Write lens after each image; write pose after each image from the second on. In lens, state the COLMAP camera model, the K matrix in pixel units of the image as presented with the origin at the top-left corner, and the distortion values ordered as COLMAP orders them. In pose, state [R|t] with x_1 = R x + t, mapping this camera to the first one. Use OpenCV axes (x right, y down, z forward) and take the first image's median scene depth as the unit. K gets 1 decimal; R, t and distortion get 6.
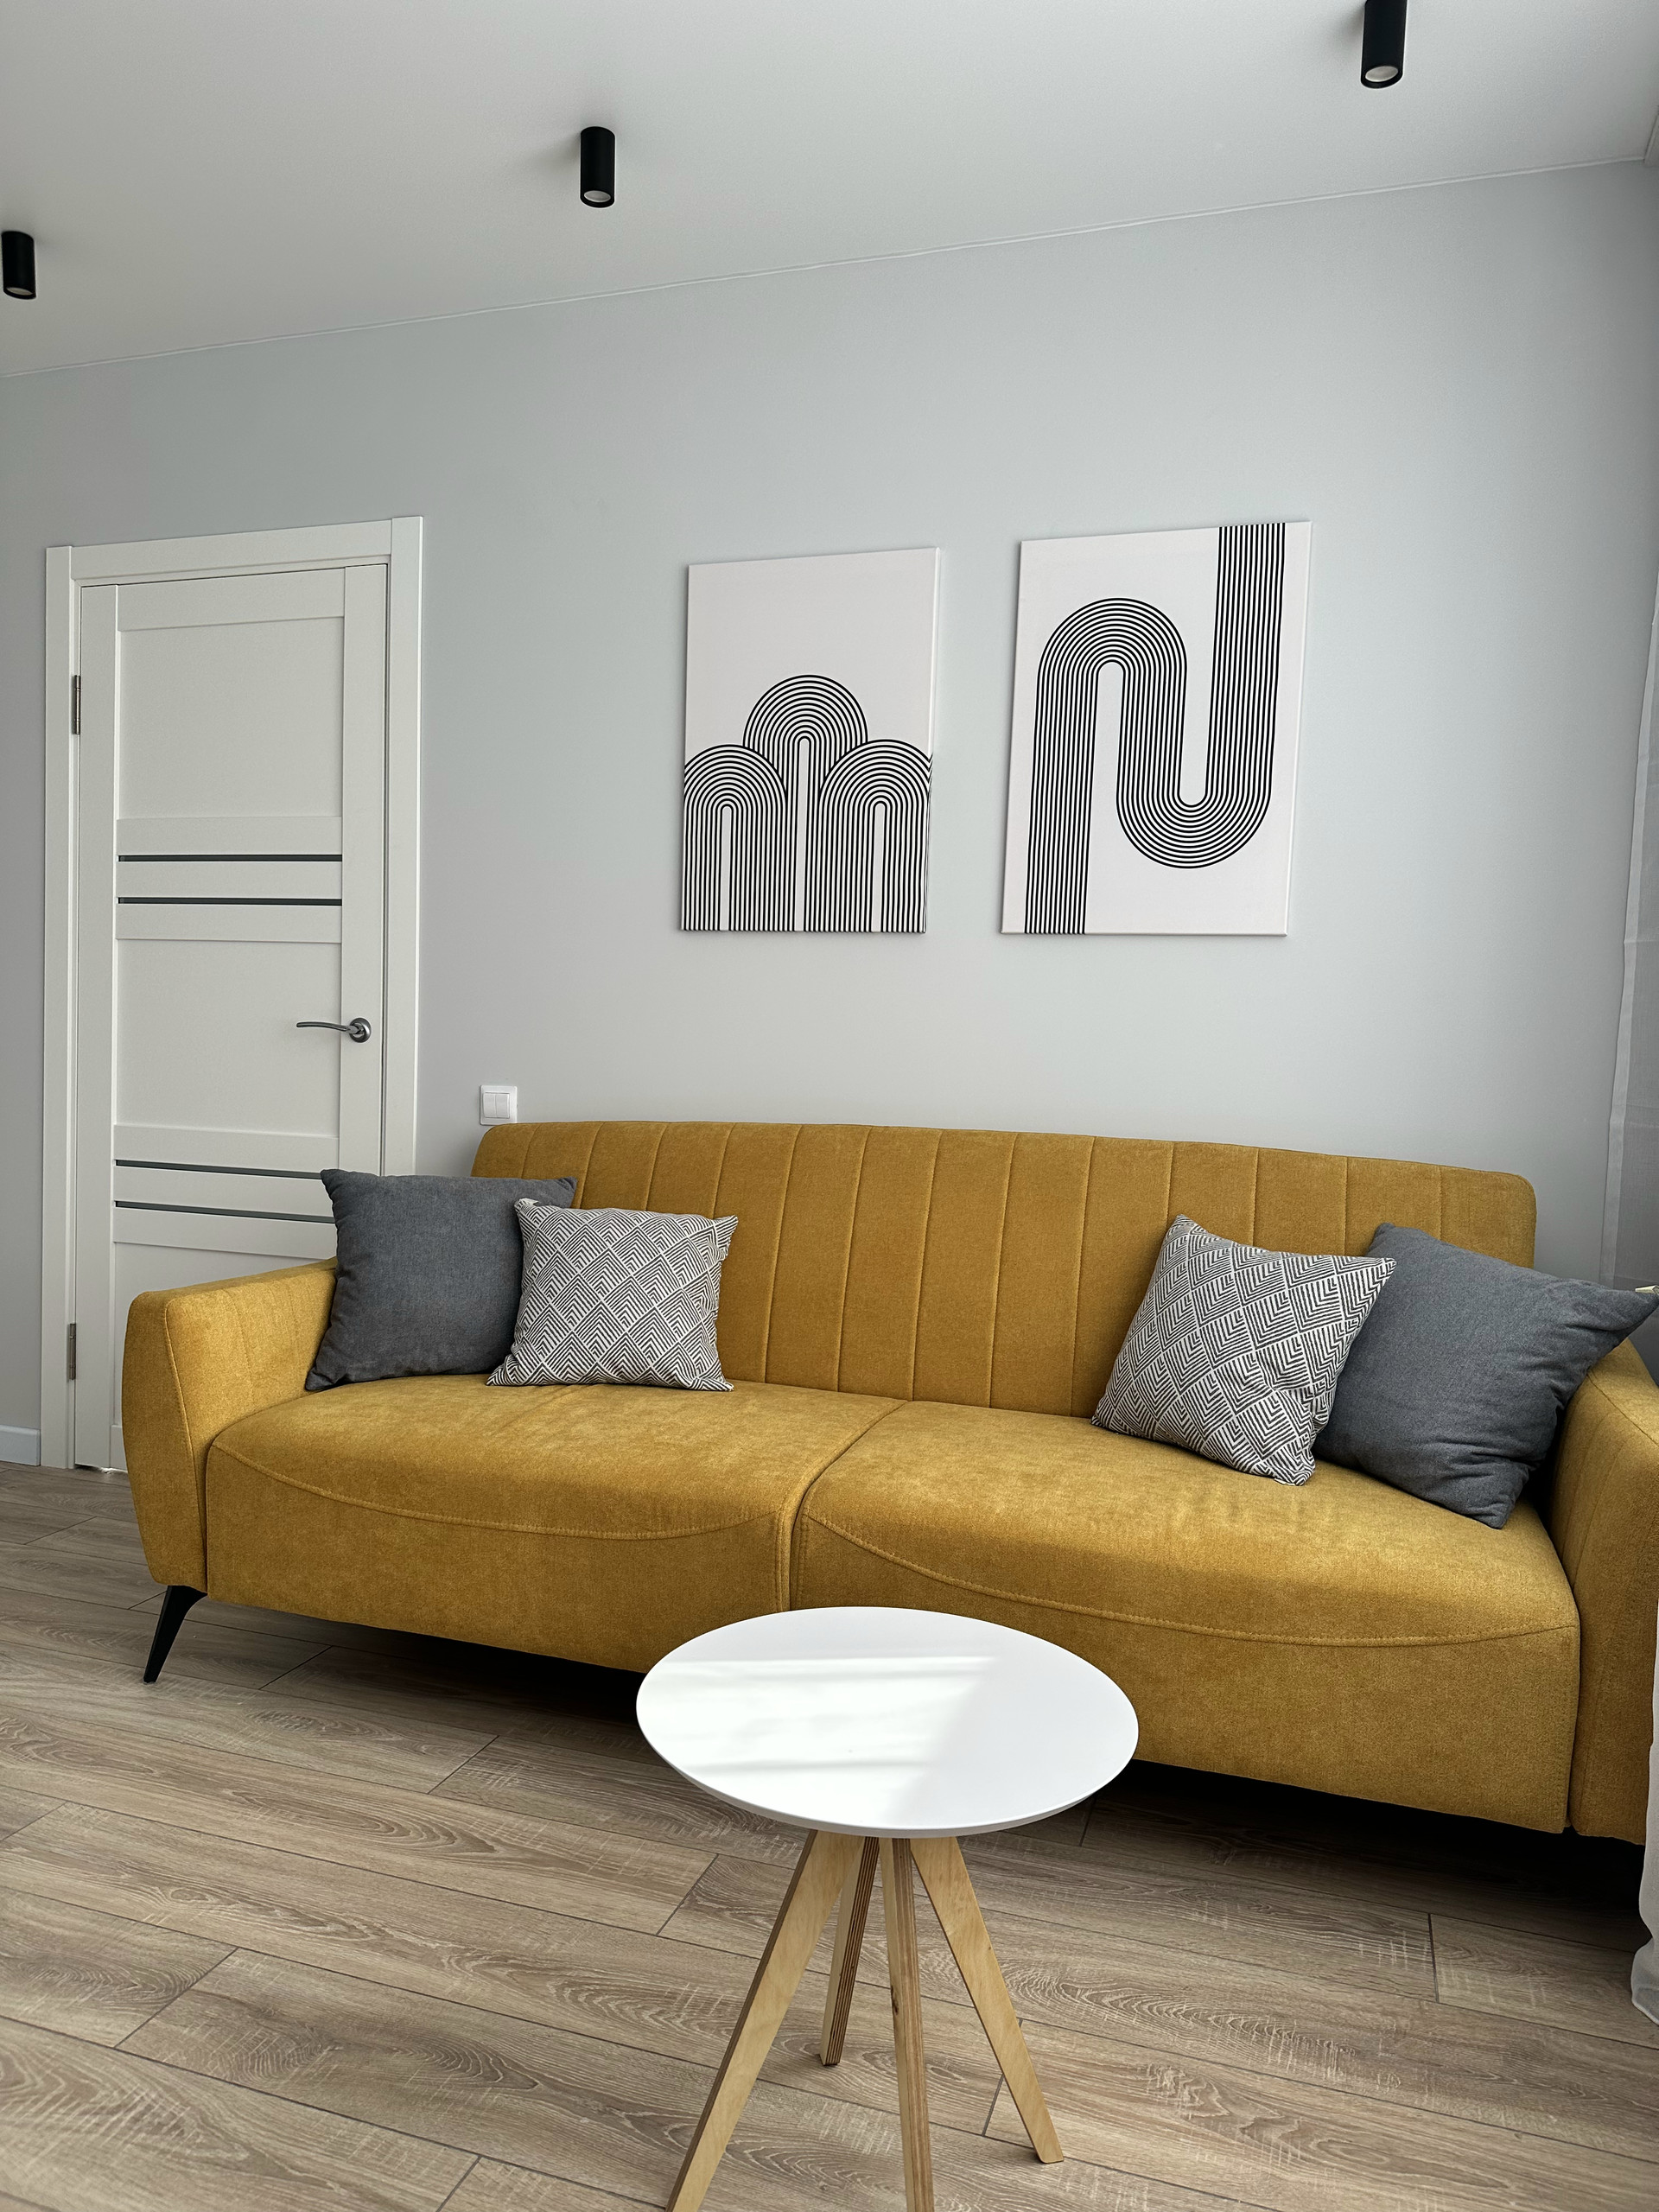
lens RADIAL K [[1549.8, 0, 828.6], [0, 1549.8, 1118.7], [0, 0, 1]] dist [0.040778, -0.047615]
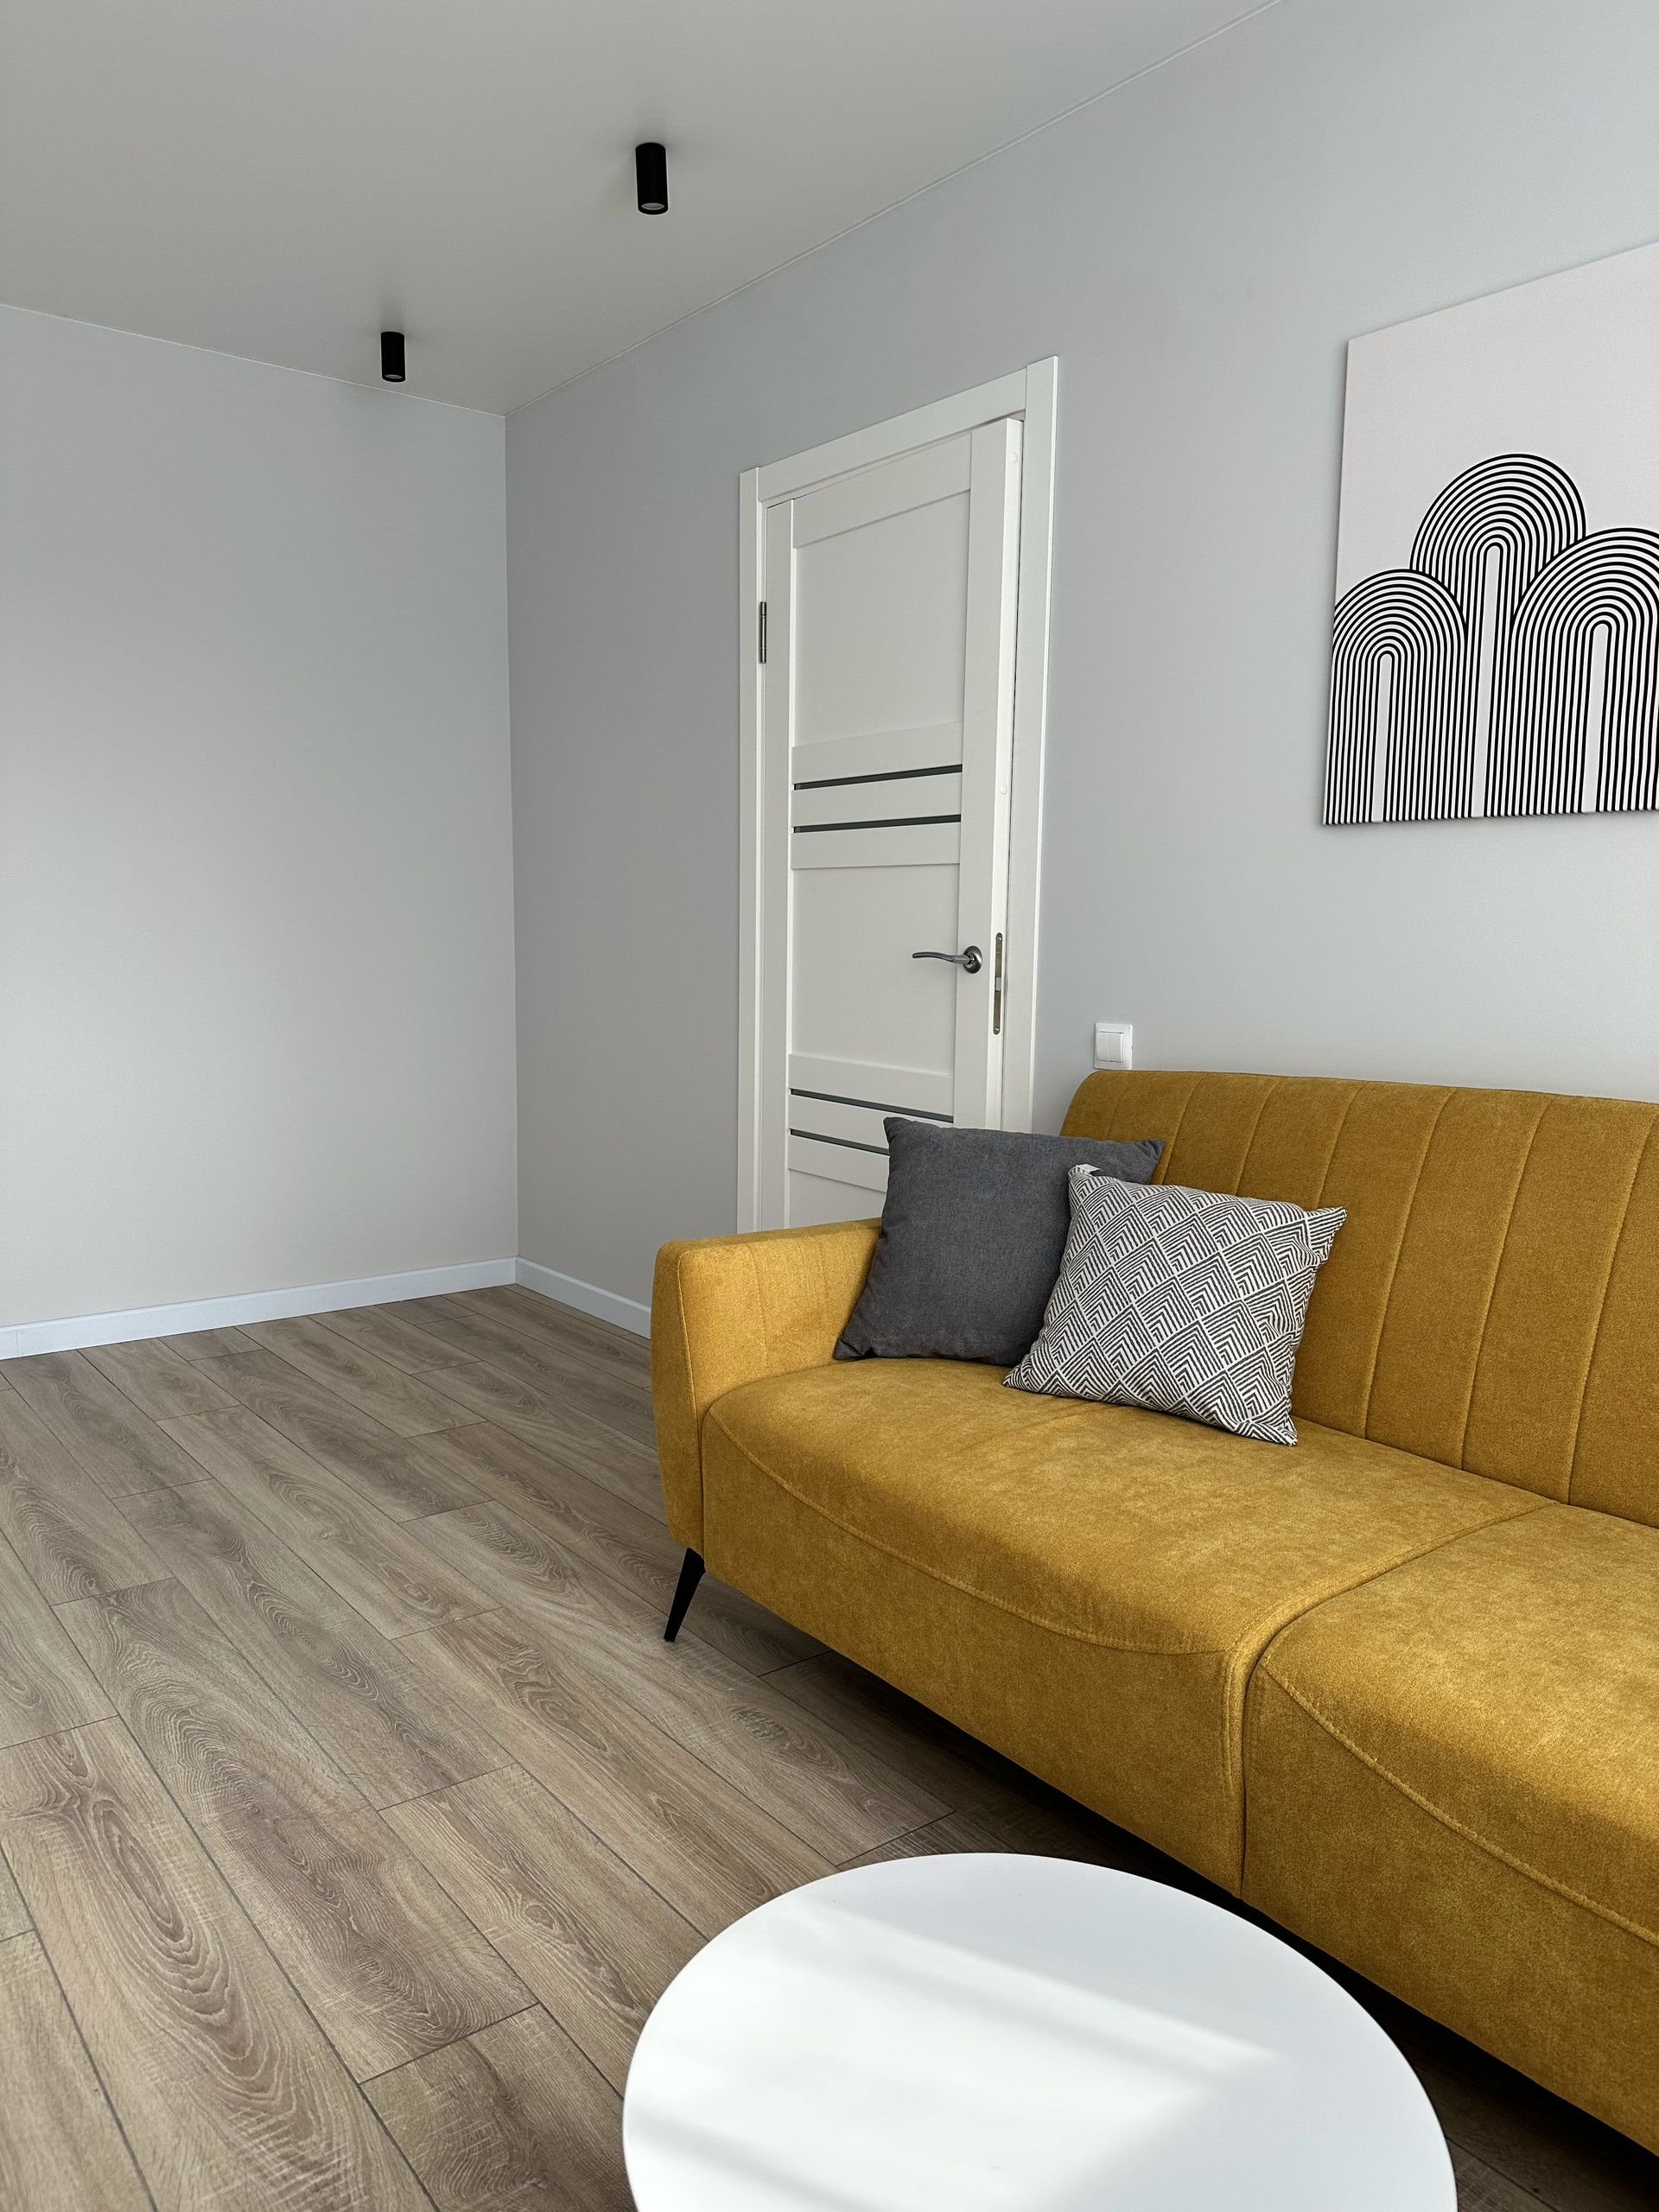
lens RADIAL K [[1549.8, 0, 807.2], [0, 1549.8, 1105.9], [0, 0, 1]] dist [0.040778, -0.047615]
pose [[0.826842, 0.047364, -0.560436, 0.155254], [-0.021684, 0.998391, 0.052386, -0.021426], [0.562016, -0.031163, 0.826539, 0.252231]]
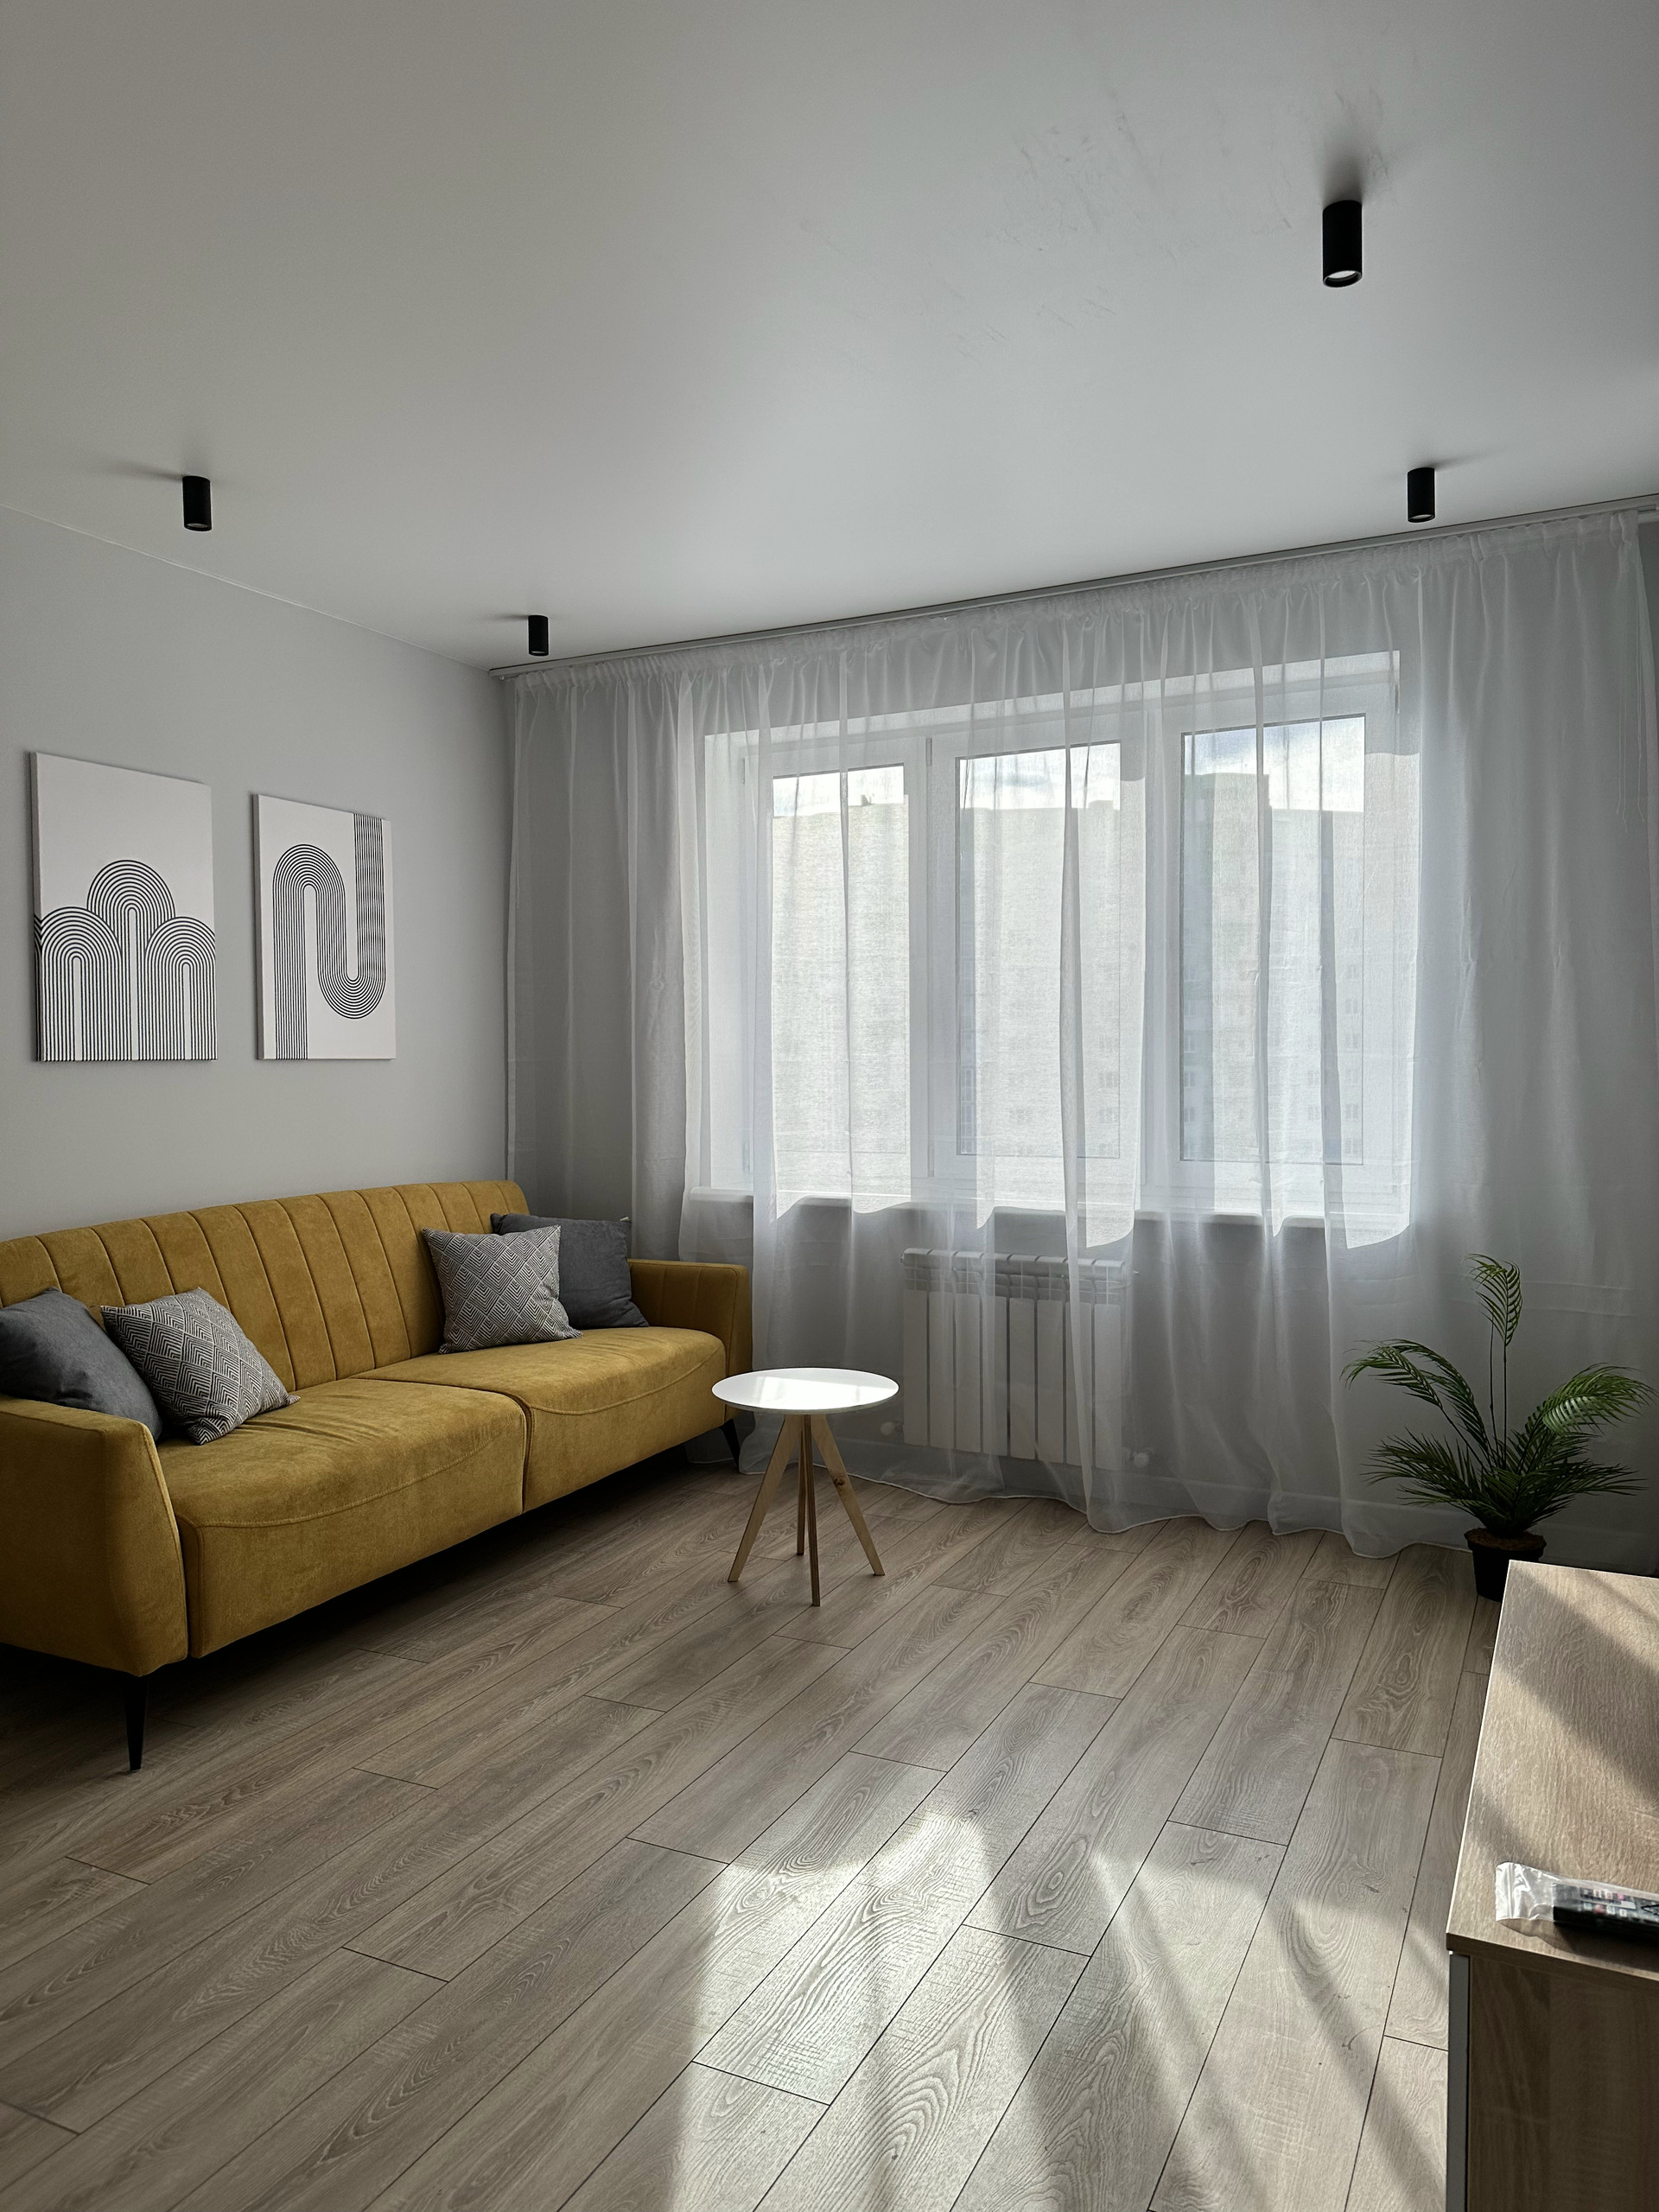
lens RADIAL K [[1549.8, 0, 822.1], [0, 1549.8, 1099.9], [0, 0, 1]] dist [0.040778, -0.047615]
pose [[0.142172, -0.062998, 0.987835, -1.390042], [0.068298, 0.996219, 0.053703, -0.139671], [-0.987483, 0.059832, 0.145937, 0.309056]]
